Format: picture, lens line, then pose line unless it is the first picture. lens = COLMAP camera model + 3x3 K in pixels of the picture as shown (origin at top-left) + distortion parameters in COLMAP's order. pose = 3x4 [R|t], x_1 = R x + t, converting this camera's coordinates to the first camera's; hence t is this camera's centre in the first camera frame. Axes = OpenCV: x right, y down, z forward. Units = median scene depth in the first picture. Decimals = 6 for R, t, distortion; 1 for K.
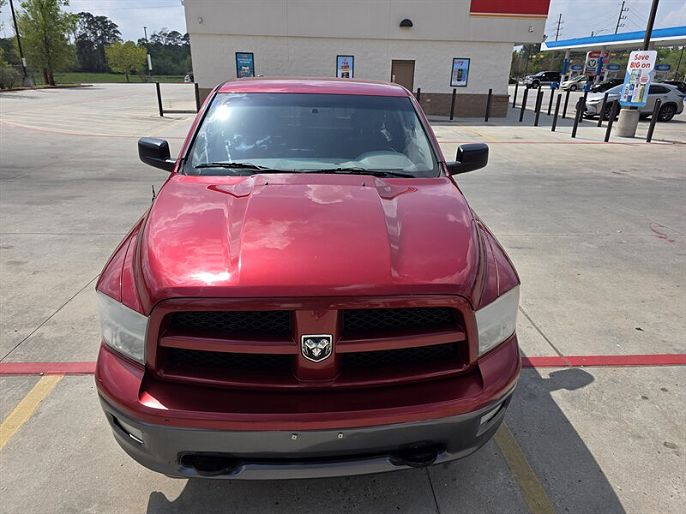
lens RADIAL K [[461.3, 0, 349.4], [0, 461.3, 255.3], [0, 0, 1]] dist [0.057972, -0.056959]
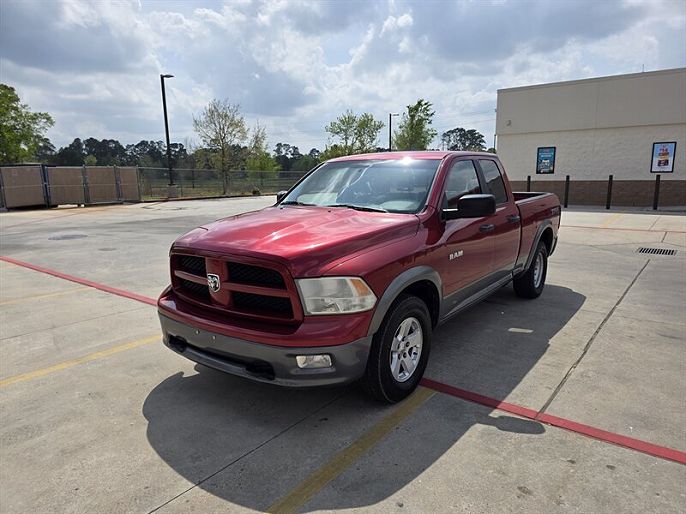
lens RADIAL K [[461.3, 0, 349.4], [0, 461.3, 255.3], [0, 0, 1]] dist [0.057972, -0.056959]
pose [[0.758747, 0.082950, -0.646083, 0.743407], [-0.209292, 0.970312, -0.121210, 0.103441], [0.616847, 0.227188, 0.753581, -0.022000]]
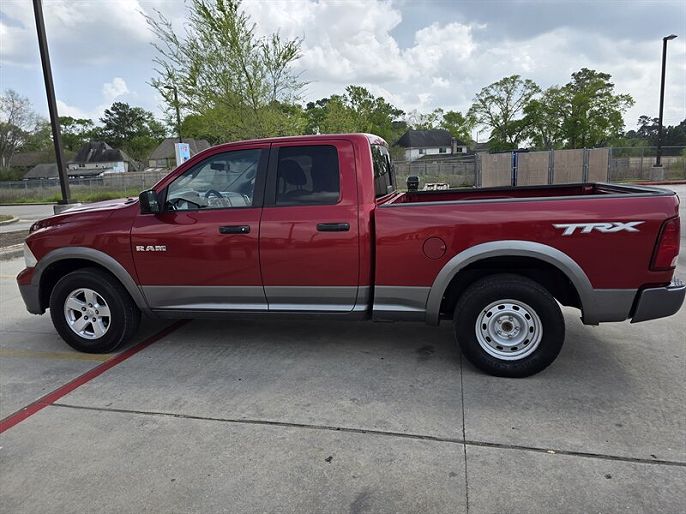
lens RADIAL K [[461.3, 0, 349.4], [0, 461.3, 255.3], [0, 0, 1]] dist [0.057972, -0.056959]
pose [[-0.259023, 0.167763, -0.951190, 1.159514], [-0.325503, 0.912031, 0.249495, -0.505407], [0.909371, 0.374240, -0.181629, 1.625465]]
